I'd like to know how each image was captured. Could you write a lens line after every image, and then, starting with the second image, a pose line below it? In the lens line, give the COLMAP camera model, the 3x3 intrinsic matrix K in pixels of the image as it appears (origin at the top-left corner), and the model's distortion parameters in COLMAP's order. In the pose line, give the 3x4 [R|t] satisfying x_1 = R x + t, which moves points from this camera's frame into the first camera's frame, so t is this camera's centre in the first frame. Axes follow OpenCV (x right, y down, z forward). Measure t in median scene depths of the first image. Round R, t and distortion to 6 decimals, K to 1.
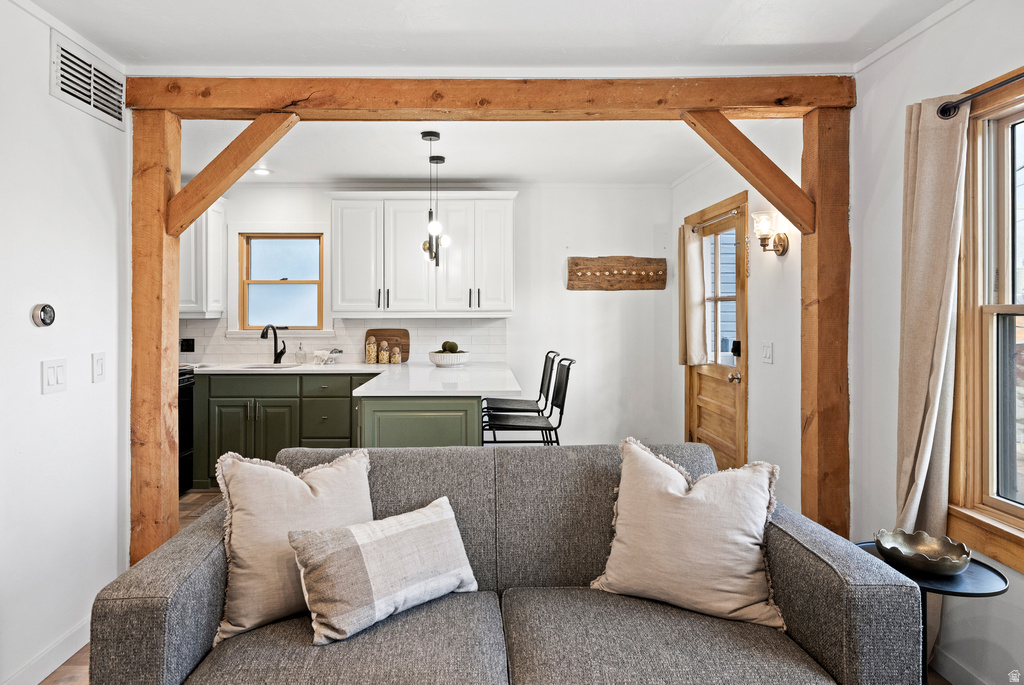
lens RADIAL K [[597.8, 0, 487.6], [0, 597.8, 310.7], [0, 0, 1]] dist [-0.001107, 0.002205]
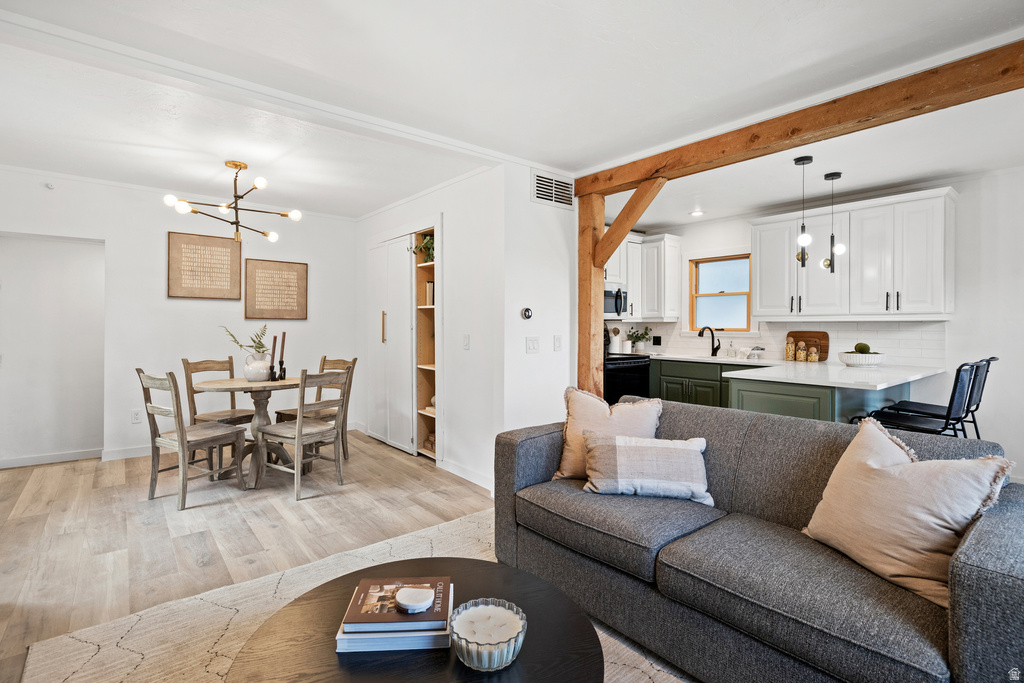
lens RADIAL K [[481.9, 0, 505.8], [0, 481.9, 331.8], [0, 0, 1]] dist [-0.012541, 0.001021]
pose [[0.619714, 0.014744, -0.784689, 0.280151], [-0.001724, 0.999847, 0.017425, 0.023726], [0.784826, -0.009446, 0.619644, -0.029213]]
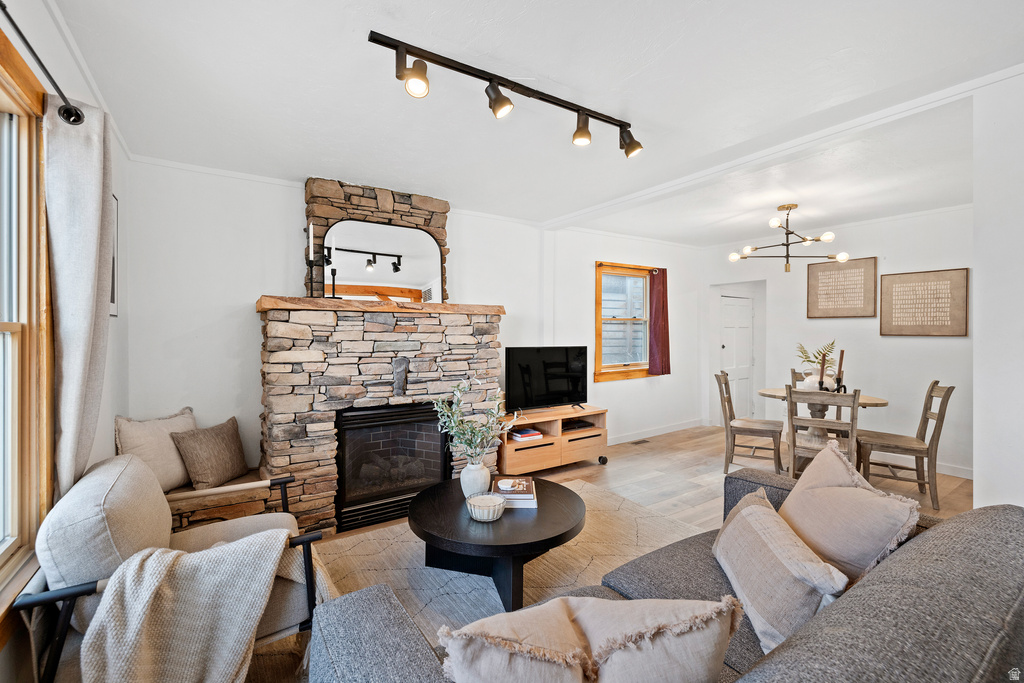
lens RADIAL K [[448.7, 0, 510.0], [0, 448.7, 330.2], [0, 0, 1]] dist [-0.001383, -0.000257]
pose [[-0.833821, -0.002924, -0.552027, 0.325611], [-0.000571, 0.999990, -0.004434, 0.004211], [0.552034, -0.003382, -0.833815, 0.687301]]
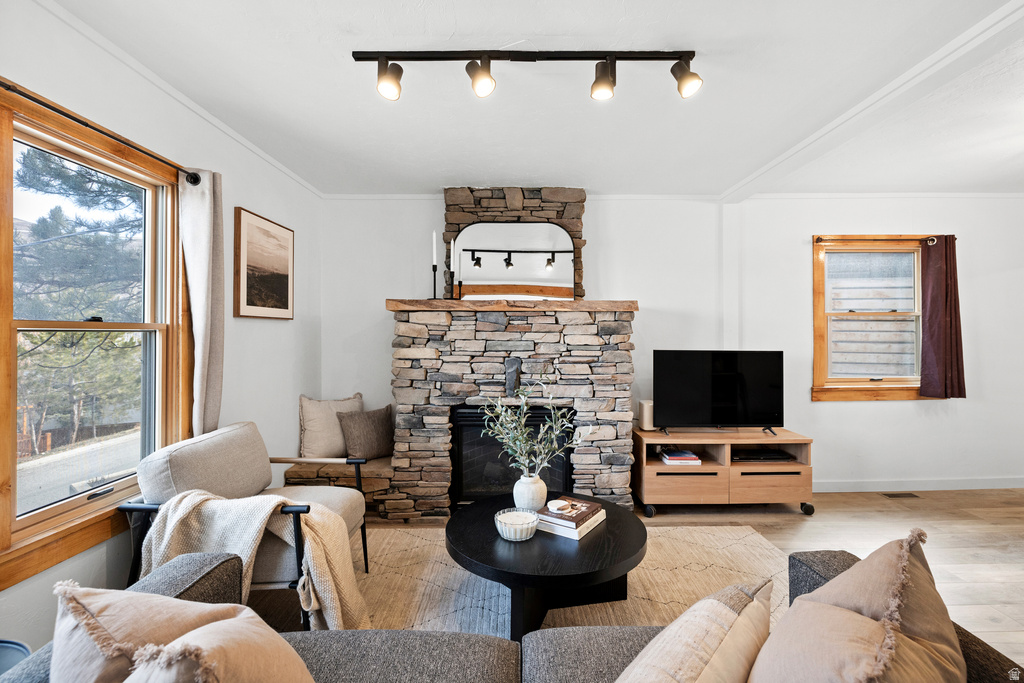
lens RADIAL K [[481.9, 0, 528.1], [0, 481.9, 326.3], [0, 0, 1]] dist [-0.012541, 0.001021]
pose [[-0.999977, -0.002936, -0.006176, 0.005712], [-0.002848, 0.999895, -0.014220, 0.007136], [0.006217, -0.014202, -0.999880, 0.752520]]
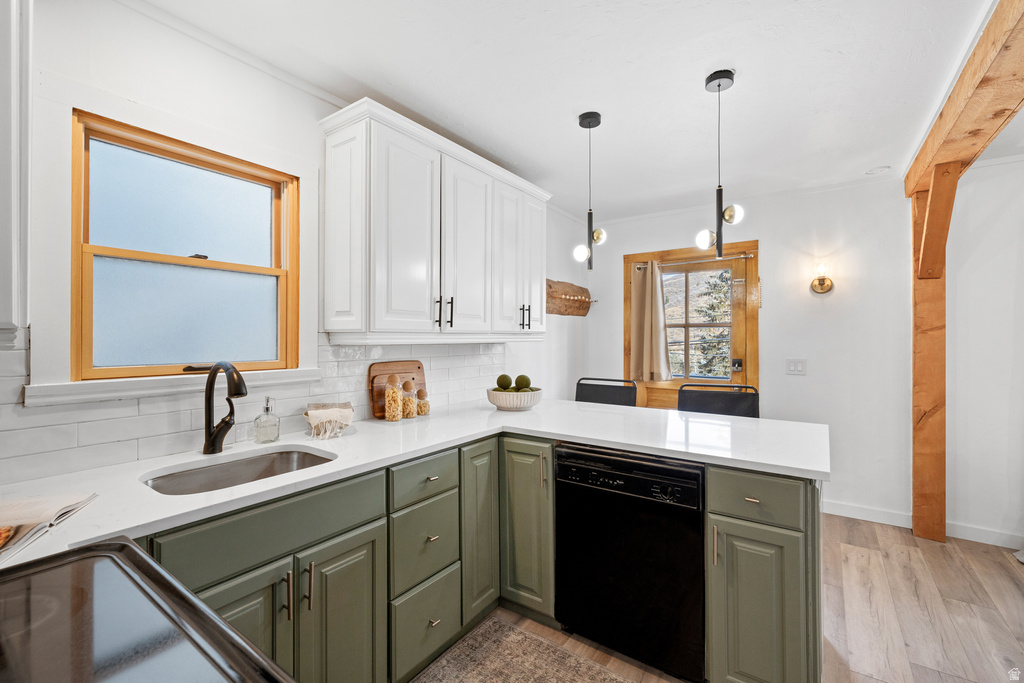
lens RADIAL K [[448.7, 0, 501.8], [0, 448.7, 334.4], [0, 0, 1]] dist [-0.001383, -0.000257]
pose [[0.591280, 0.008457, 0.806422, -0.687395], [-0.005843, 0.999964, -0.006202, 0.007404], [-0.806445, -0.001045, 0.591308, 0.912036]]
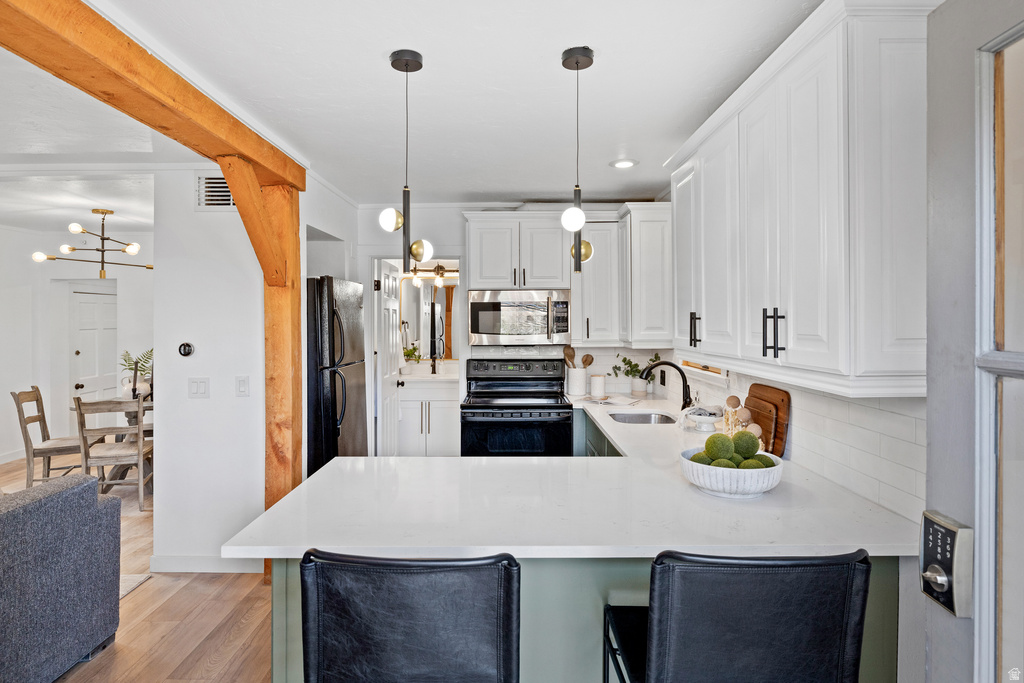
lens RADIAL K [[550.8, 0, 515.8], [0, 550.8, 316.9], [0, 0, 1]] dist [-0.015249, -0.002095]
pose [[-0.003409, -0.004118, -0.999986, 0.439919], [0.005960, 0.999974, -0.004139, -0.041329], [0.999976, -0.005974, -0.003384, 1.126569]]
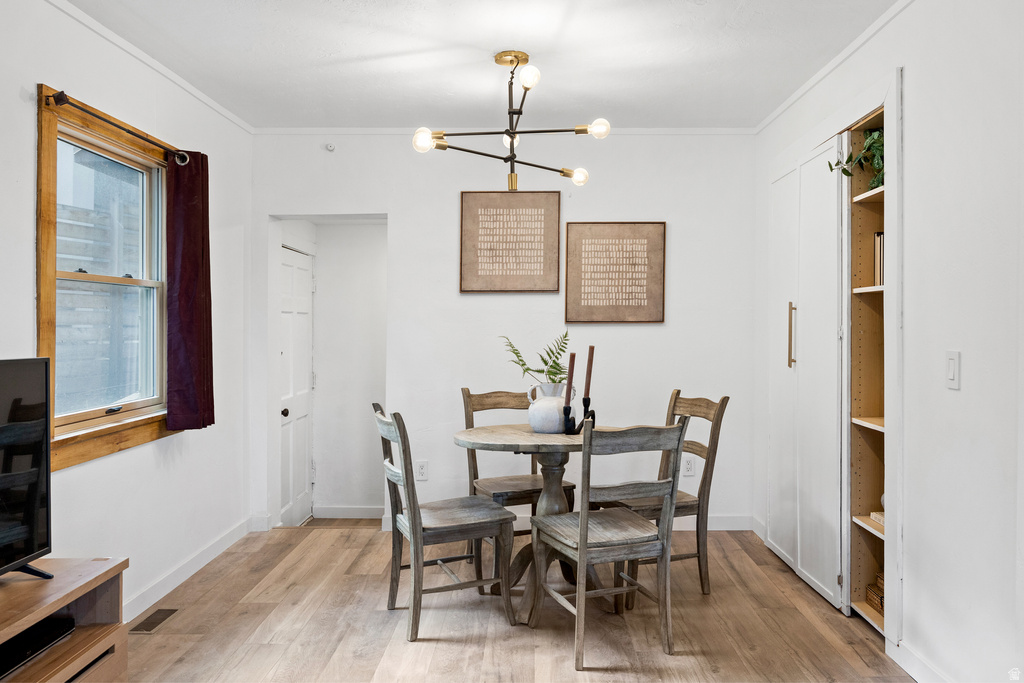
lens RADIAL K [[791.6, 0, 539.1], [0, 791.6, 342.6], [0, 0, 1]] dist [-0.012167, 0.008673]
pose [[0.000735, 0.013878, -0.999903, 0.106493], [0.012939, 0.999820, 0.013886, 0.025701], [0.999916, -0.012948, 0.000555, 0.180259]]
